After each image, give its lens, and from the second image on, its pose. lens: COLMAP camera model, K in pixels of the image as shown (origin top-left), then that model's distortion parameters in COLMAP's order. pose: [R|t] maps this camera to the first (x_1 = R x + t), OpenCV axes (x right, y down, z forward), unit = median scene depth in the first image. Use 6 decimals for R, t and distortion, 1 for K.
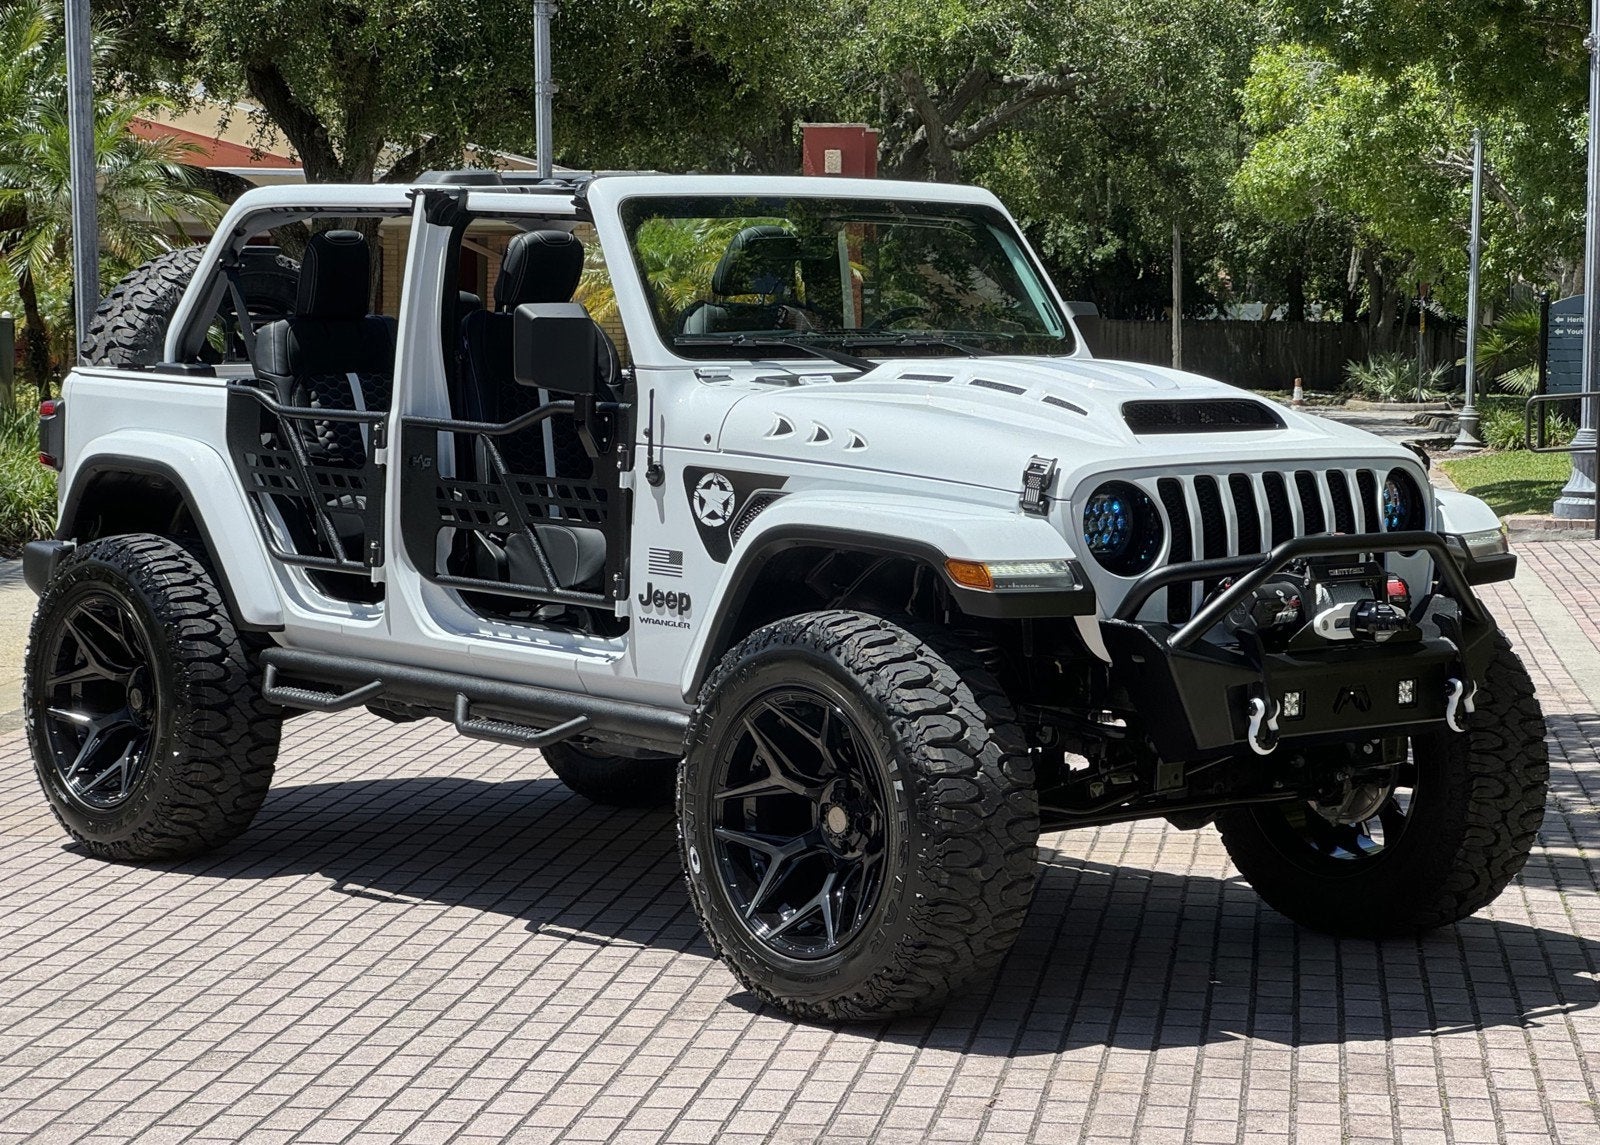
lens RADIAL K [[3518.2, 0, 816.5], [0, 3518.2, 564.0], [0, 0, 1]] dist [0.164777, 0.000000]
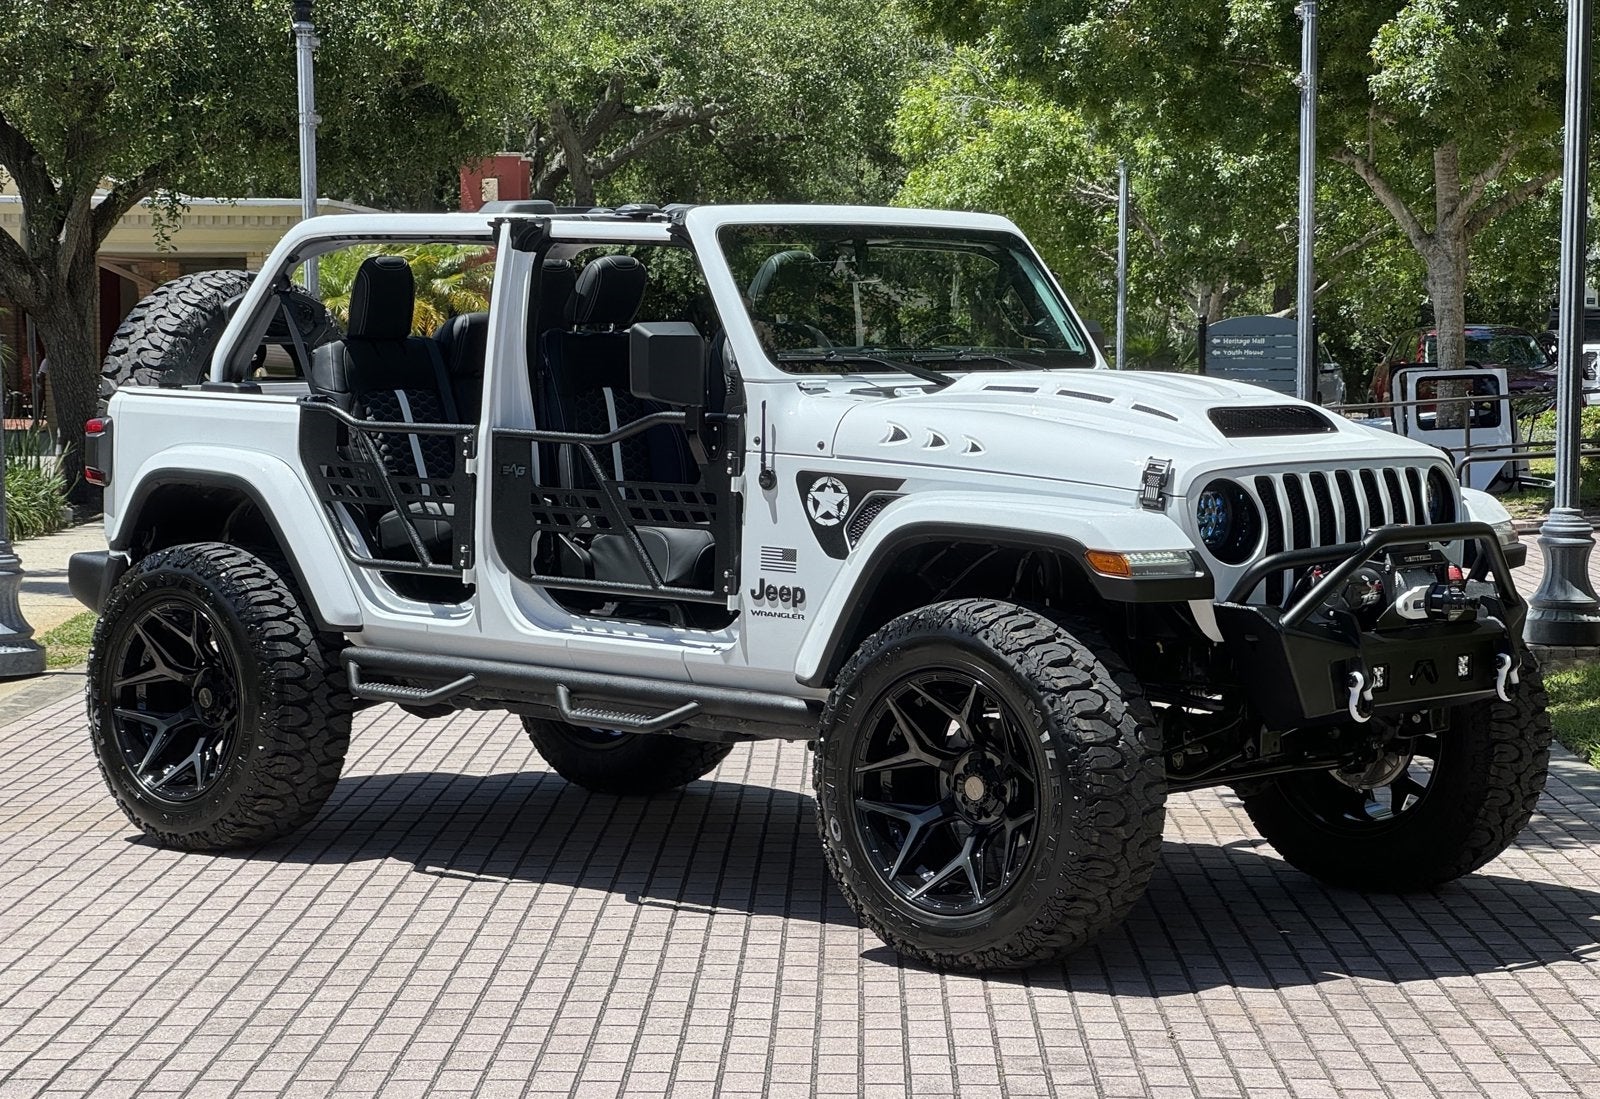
lens RADIAL K [[3468.7, 0, 798.1], [0, 3468.7, 537.7], [0, 0, 1]] dist [0.163932, 0.000000]
pose [[0.993625, -0.011341, 0.112163, -0.154993], [0.012872, 0.999833, -0.012942, 0.006767], [-0.111998, 0.014303, 0.993606, -0.069199]]
